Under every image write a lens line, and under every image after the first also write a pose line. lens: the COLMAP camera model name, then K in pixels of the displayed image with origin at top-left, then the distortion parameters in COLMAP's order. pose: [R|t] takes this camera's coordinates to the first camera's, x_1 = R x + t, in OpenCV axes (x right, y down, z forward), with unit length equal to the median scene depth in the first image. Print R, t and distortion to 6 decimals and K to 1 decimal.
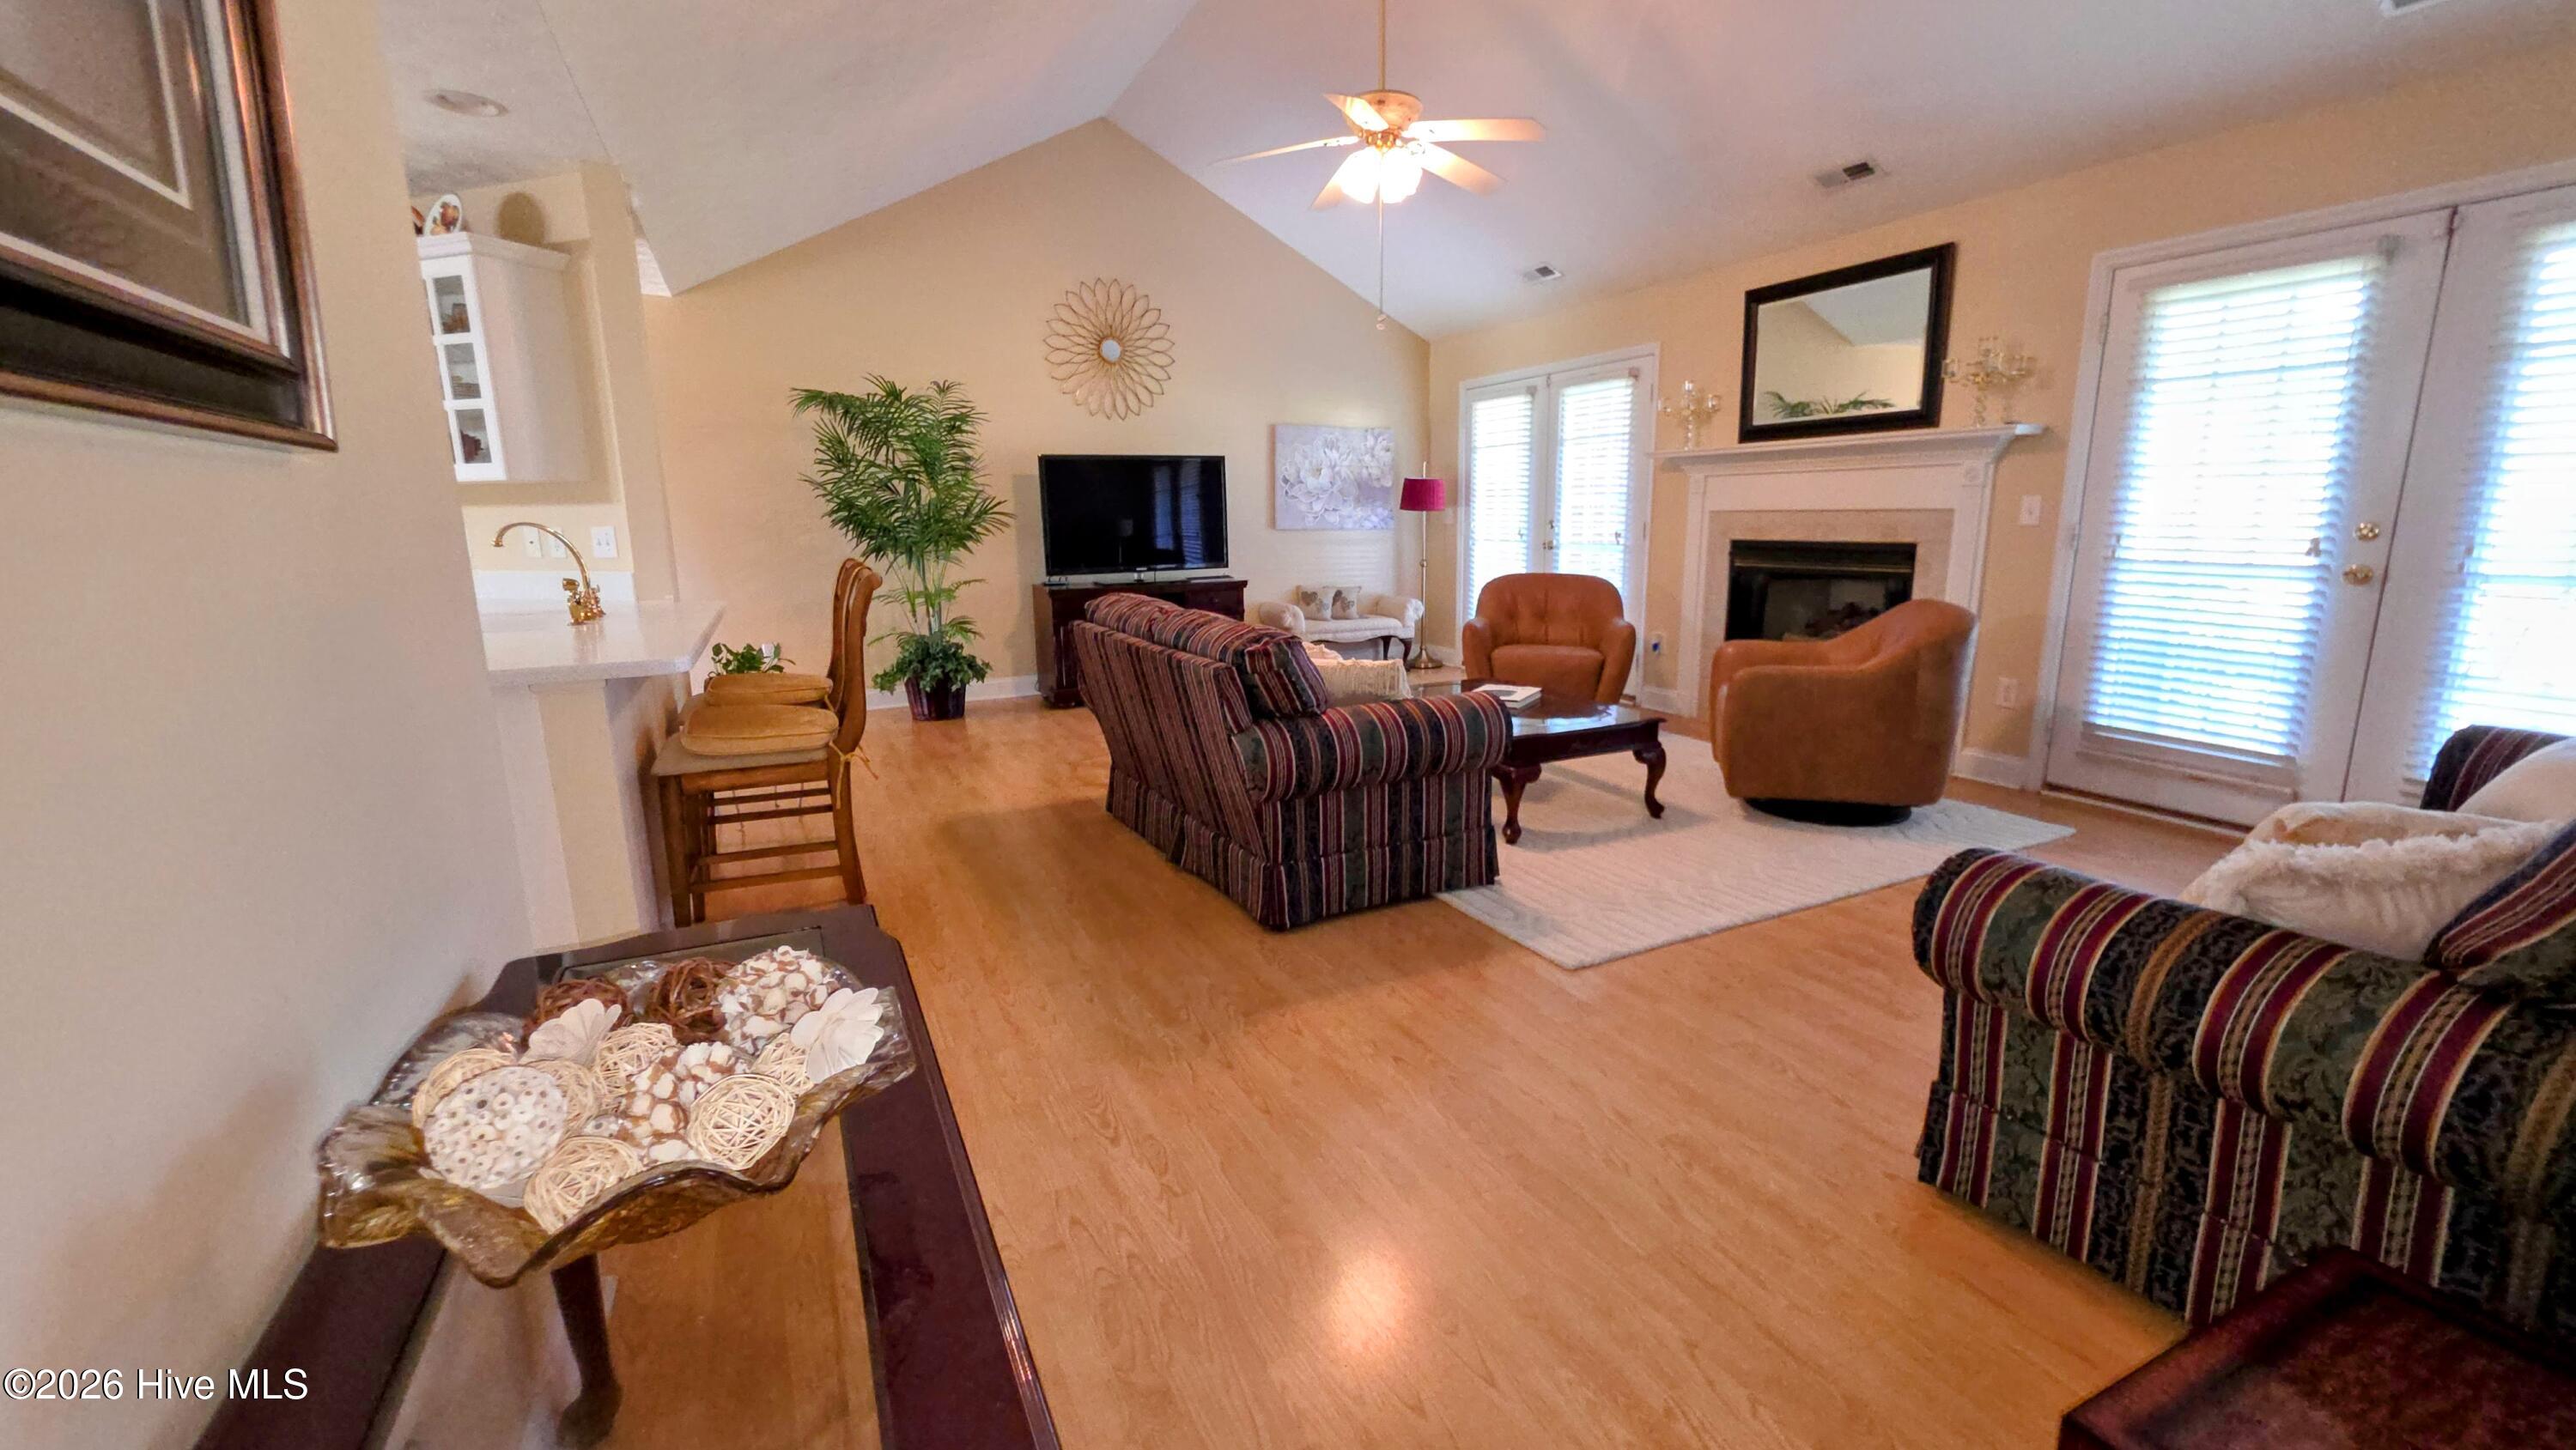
lens RADIAL K [[1034.3, 0, 1294.4], [0, 1034.3, 716.4], [0, 0, 1]] dist [-0.000290, -0.000011]
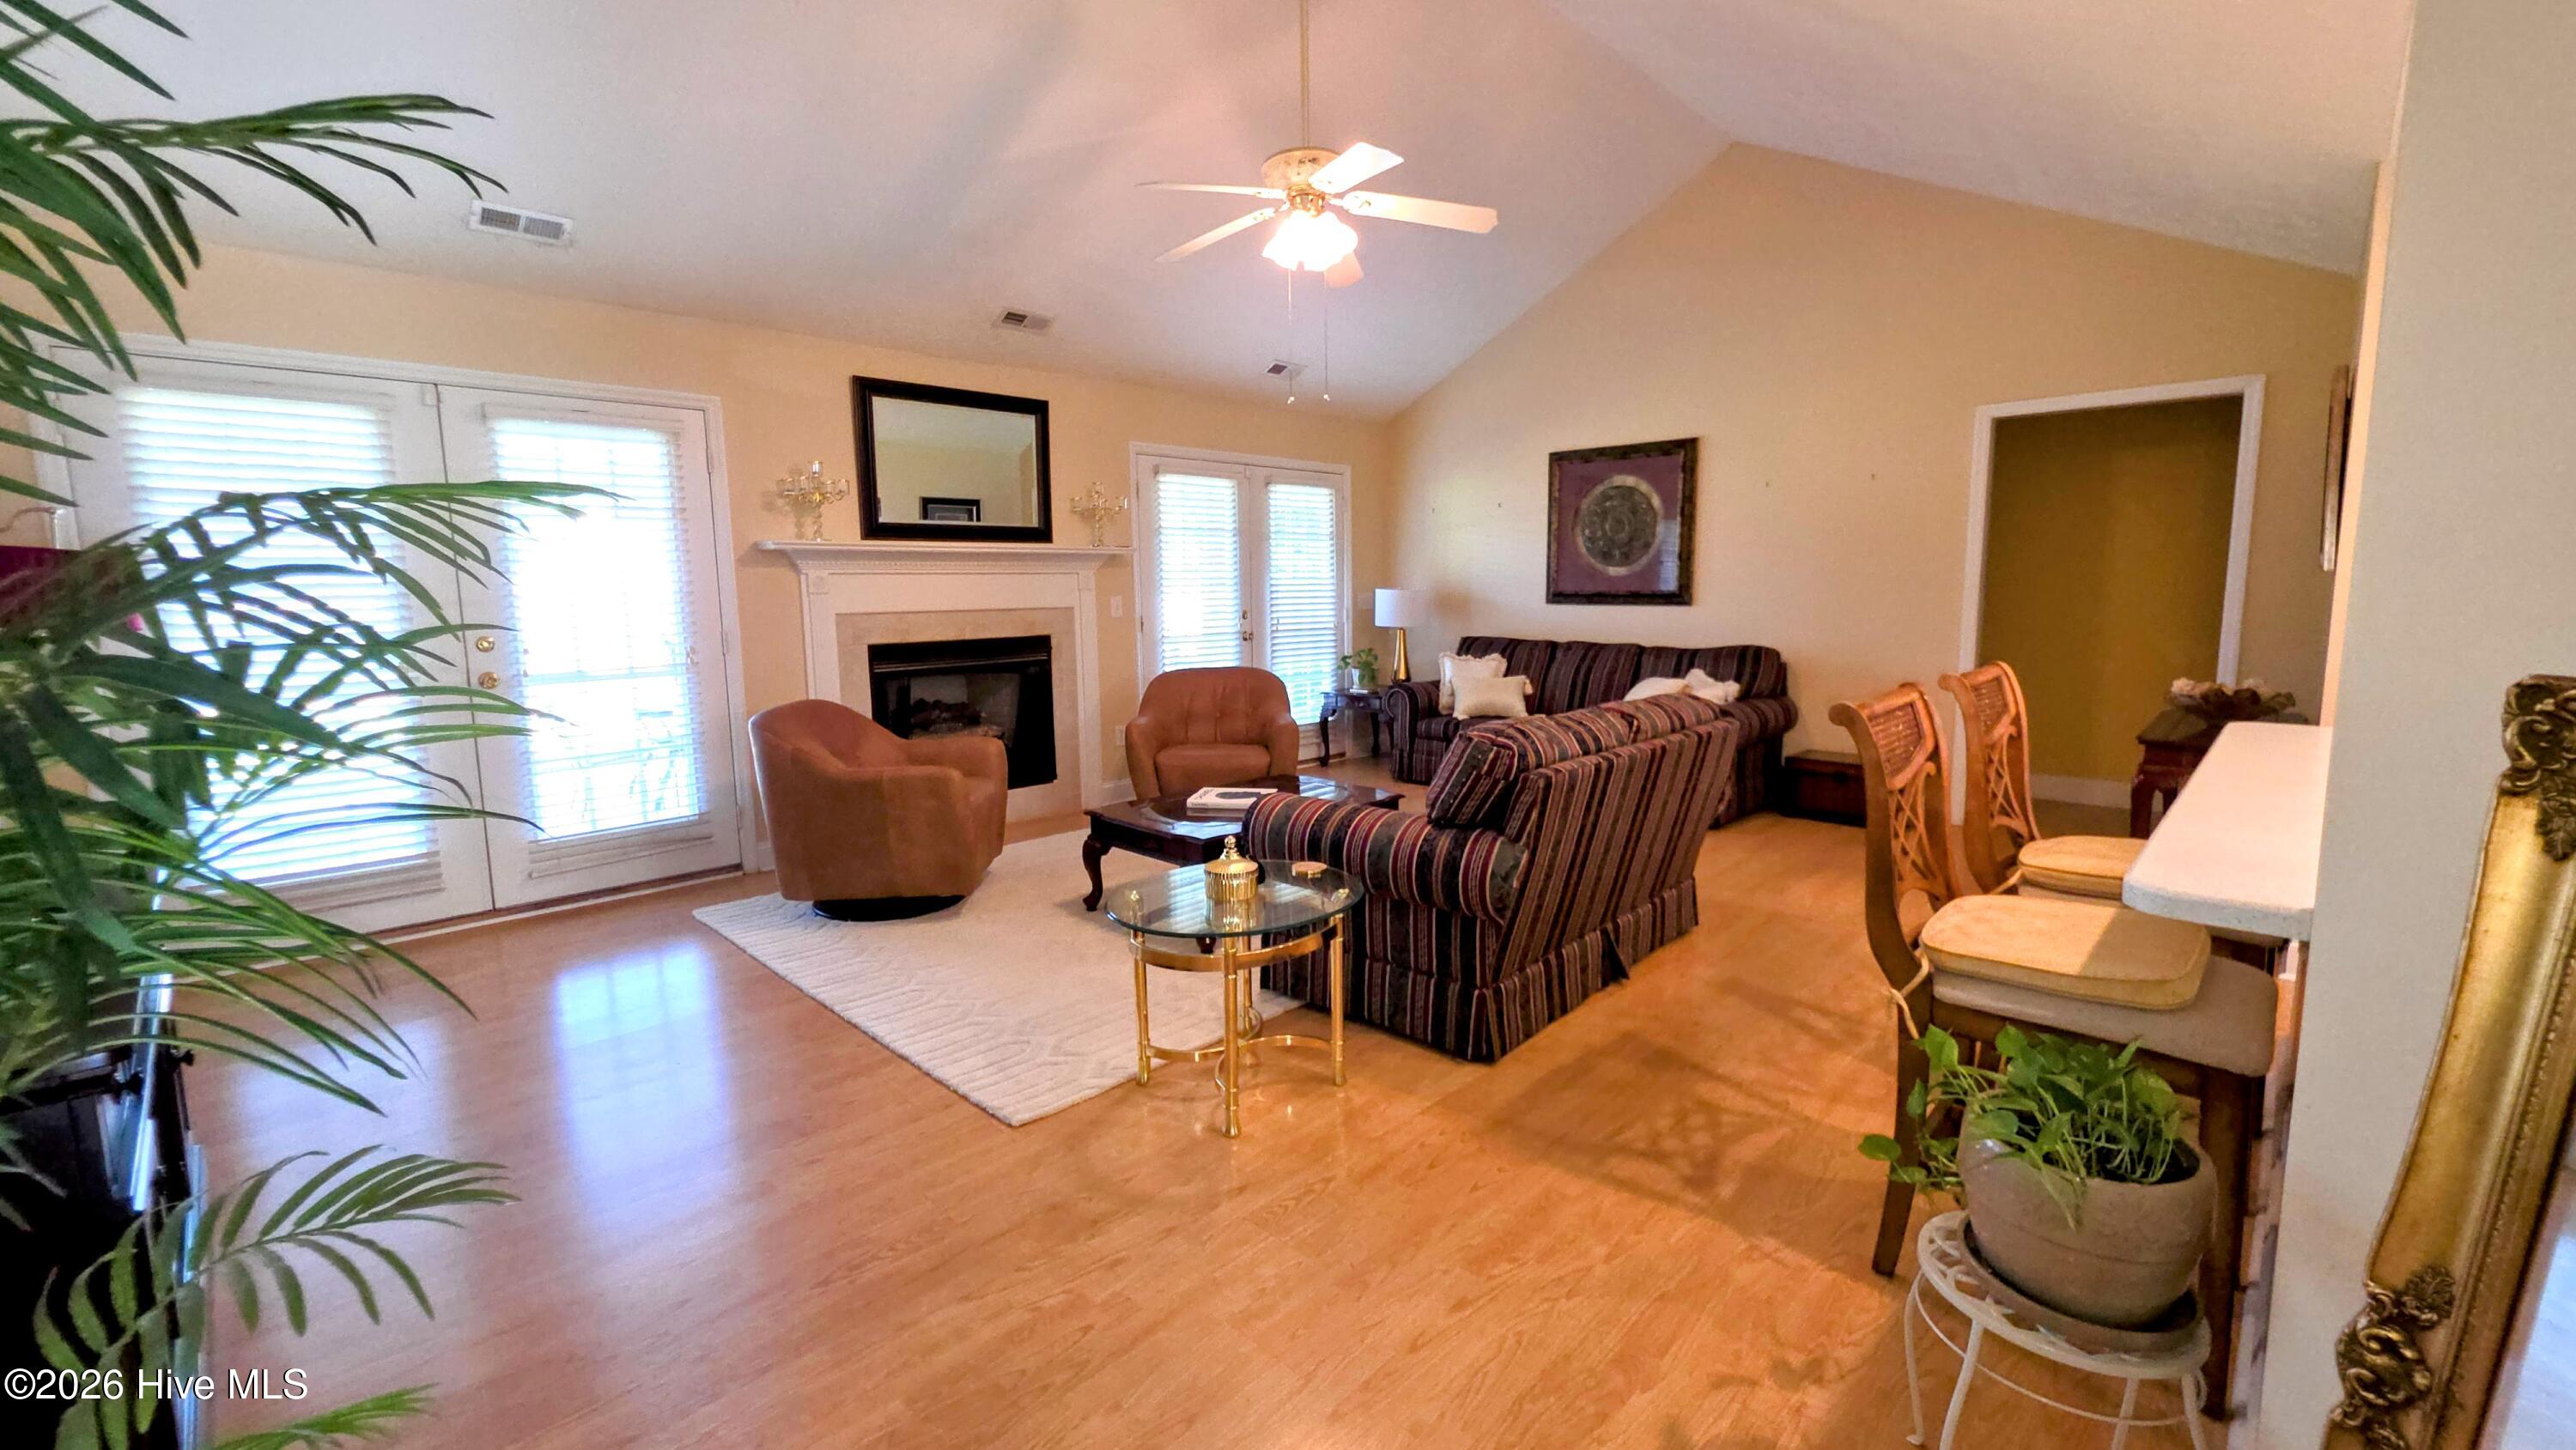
lens RADIAL K [[1034.3, 0, 1294.4], [0, 1034.3, 716.4], [0, 0, 1]] dist [-0.000290, -0.000011]
pose [[-0.335092, -0.093733, 0.937511, -0.640727], [0.207333, 0.963312, 0.170419, -0.217451], [-0.919090, 0.251483, -0.303364, 1.100907]]
